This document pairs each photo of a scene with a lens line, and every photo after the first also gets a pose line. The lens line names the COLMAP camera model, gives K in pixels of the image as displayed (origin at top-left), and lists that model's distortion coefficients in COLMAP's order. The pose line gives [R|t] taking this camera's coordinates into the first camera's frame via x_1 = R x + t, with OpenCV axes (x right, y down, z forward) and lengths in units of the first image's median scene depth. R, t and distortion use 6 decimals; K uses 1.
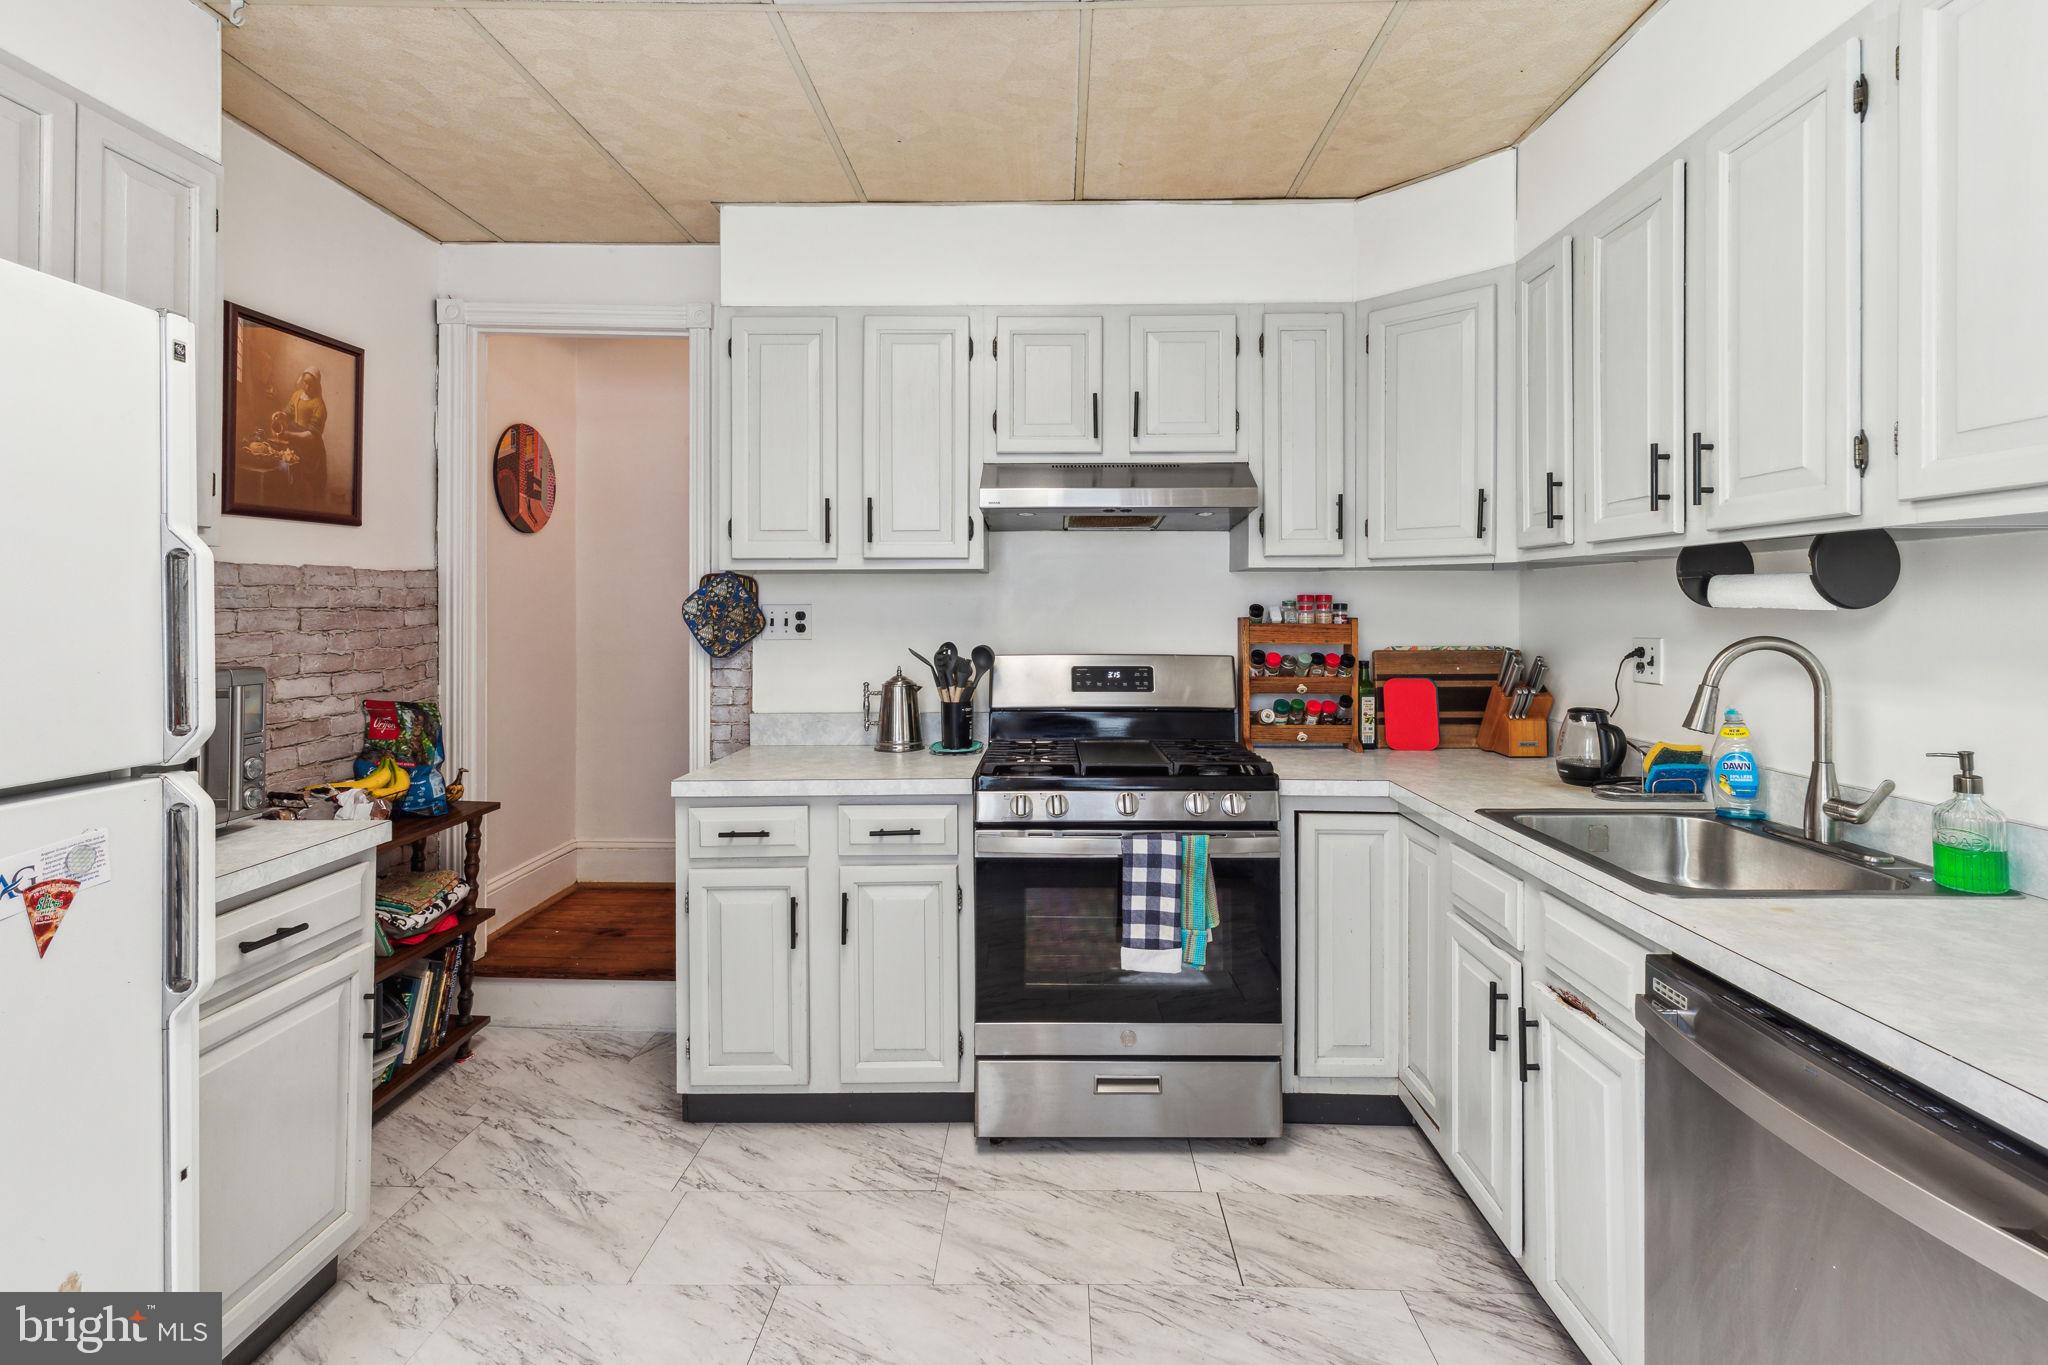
lens RADIAL K [[931.7, 0, 1048.9], [0, 931.7, 605.0], [0, 0, 1]] dist [0.007066, -0.003220]
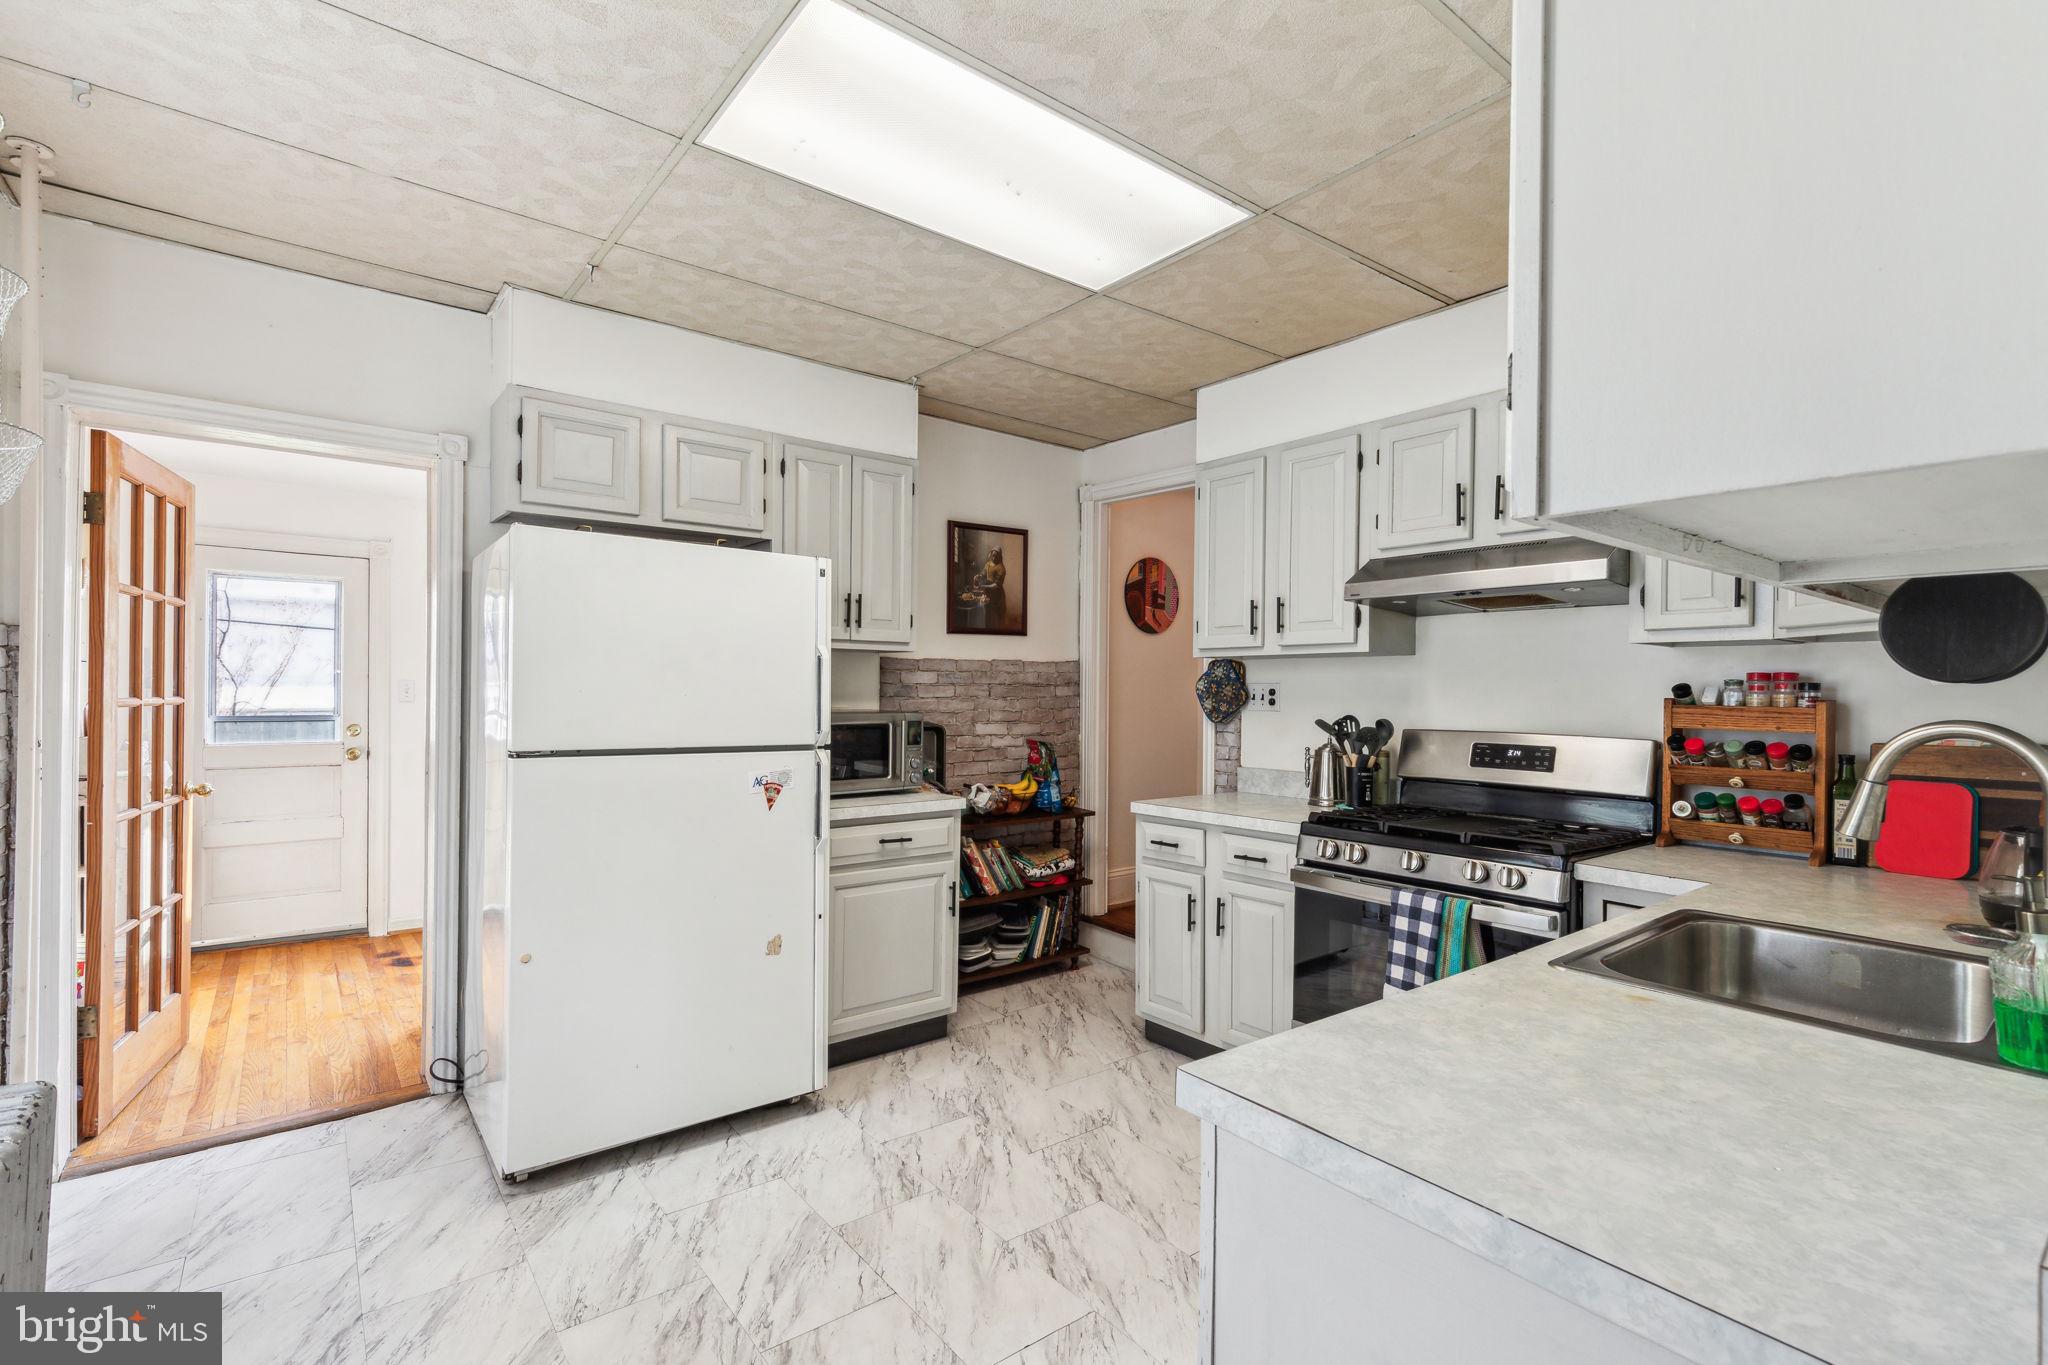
lens RADIAL K [[931.7, 0, 1050.0], [0, 931.7, 691.4], [0, 0, 1]] dist [0.007066, -0.003220]
pose [[0.637081, 0.008177, -0.770754, 0.568647], [-0.005576, 0.999966, 0.006000, 0.005243], [0.770777, 0.000475, 0.637105, -0.034168]]
